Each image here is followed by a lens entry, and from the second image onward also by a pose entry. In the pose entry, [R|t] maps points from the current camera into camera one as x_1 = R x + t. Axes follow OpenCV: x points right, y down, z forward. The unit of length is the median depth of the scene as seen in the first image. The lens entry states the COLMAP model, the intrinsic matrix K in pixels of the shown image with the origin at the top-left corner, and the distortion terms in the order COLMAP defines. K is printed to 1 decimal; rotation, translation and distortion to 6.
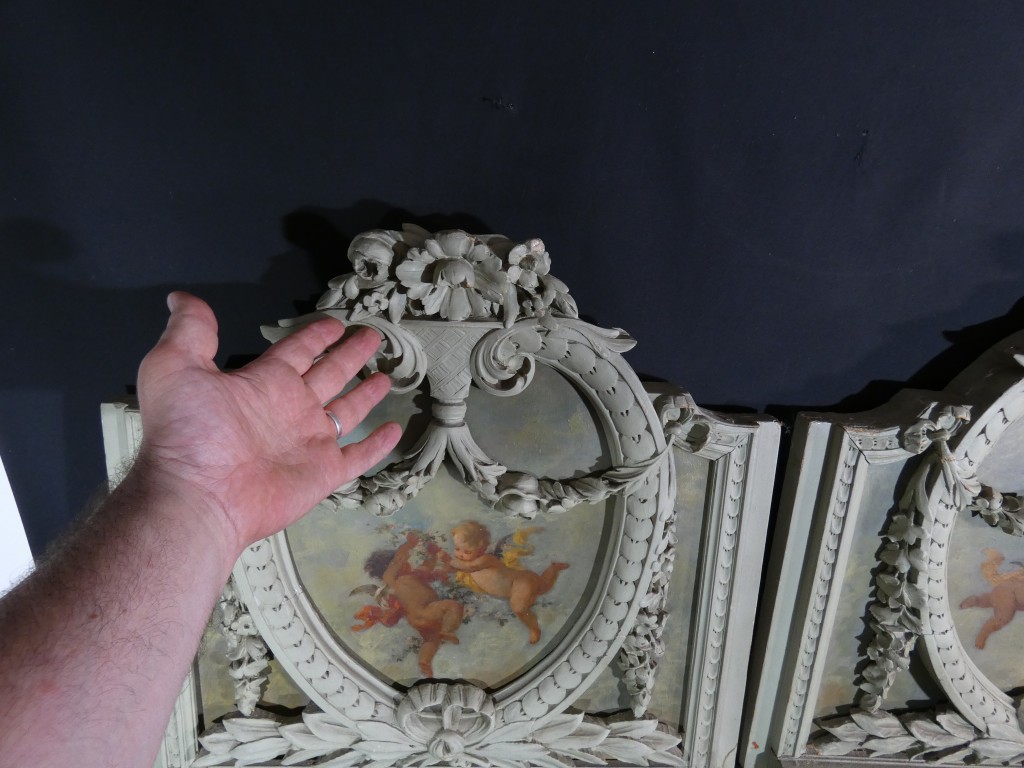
lens RADIAL K [[597.9, 0, 514.4], [0, 597.9, 377.0], [0, 0, 1]] dist [-0.002146, -0.005791]
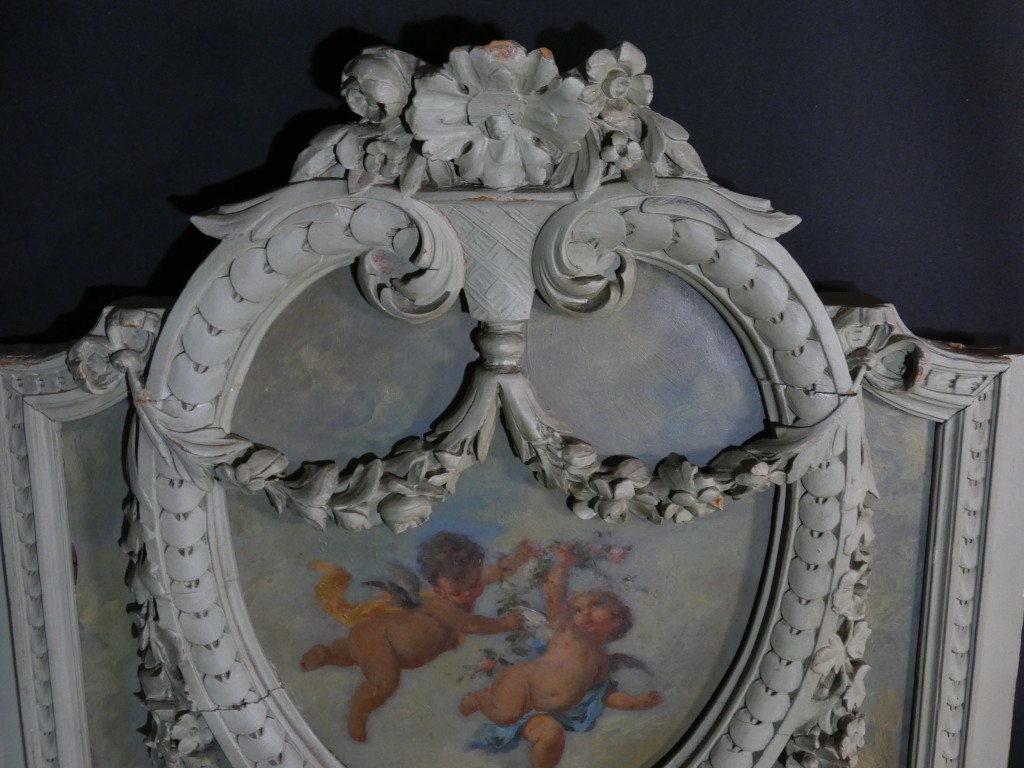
lens RADIAL K [[1072.3, 0, 521.7], [0, 1072.3, 379.8], [0, 0, 1]] dist [0.004758, -0.045111]
pose [[0.998682, -0.050948, 0.006251, 1.059538], [0.051233, 0.996849, -0.060554, 0.194172], [-0.003147, 0.060794, 0.998145, -0.083760]]
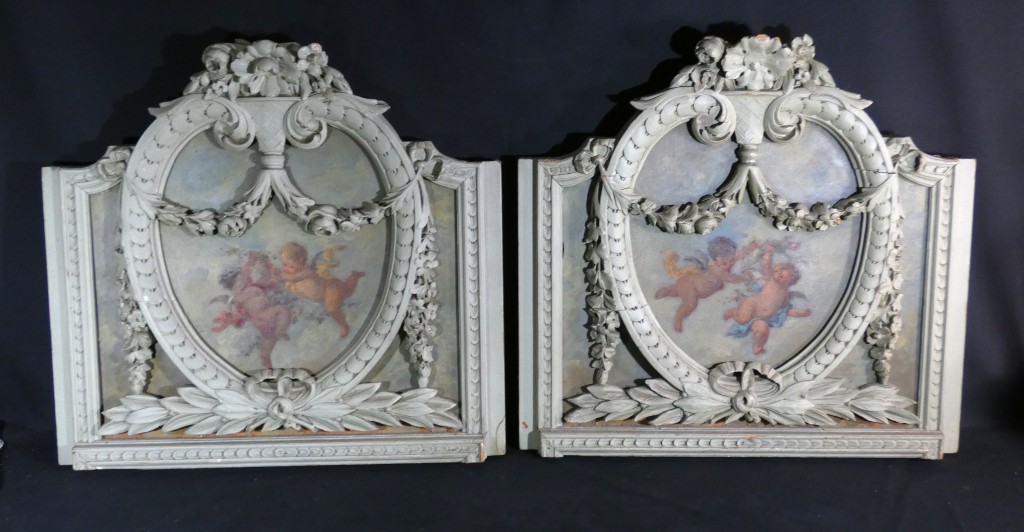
lens RADIAL K [[1093.8, 0, 529.7], [0, 1093.8, 265.0], [0, 0, 1]] dist [0.014332, -0.034034]
pose [[0.998733, -0.049486, -0.009110, 0.529427], [0.048184, 0.992741, -0.110195, 0.626121], [0.014497, 0.109616, 0.993868, -1.635621]]
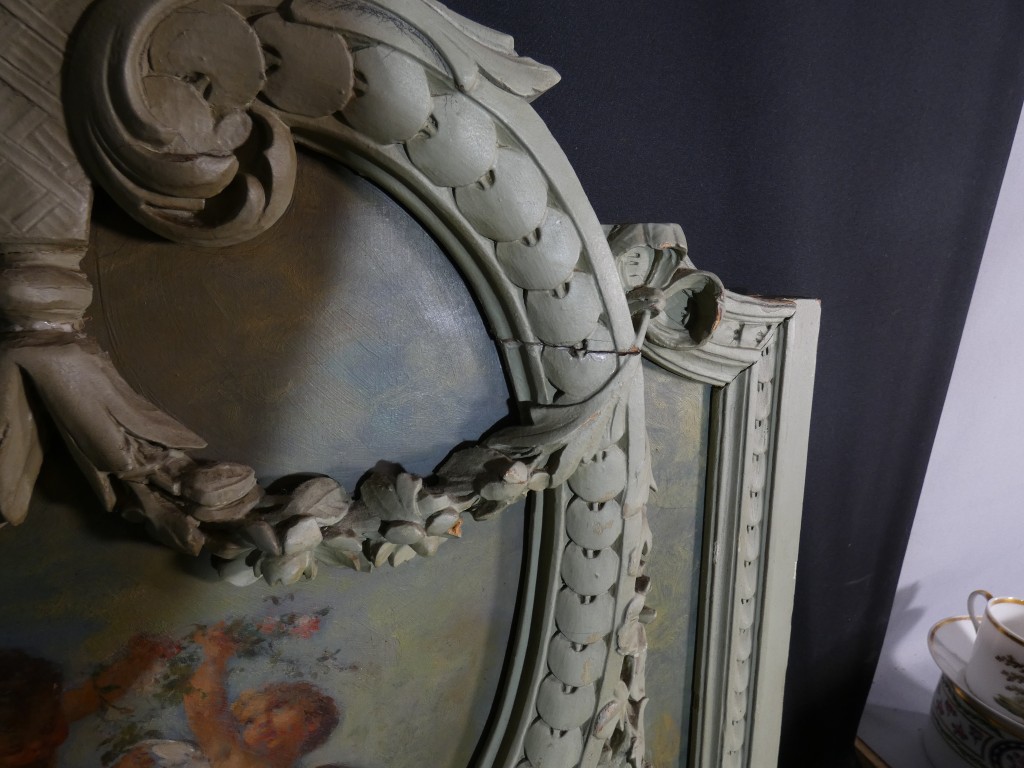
lens RADIAL K [[600.6, 0, 512.0], [0, 600.6, 384.0], [0, 0, 1]] dist [0.000667, -0.001444]
pose [[0.925023, -0.115956, 0.361782, 1.158456], [0.142297, 0.988710, -0.046937, 0.190169], [-0.352255, 0.094899, 0.931081, 0.605860]]
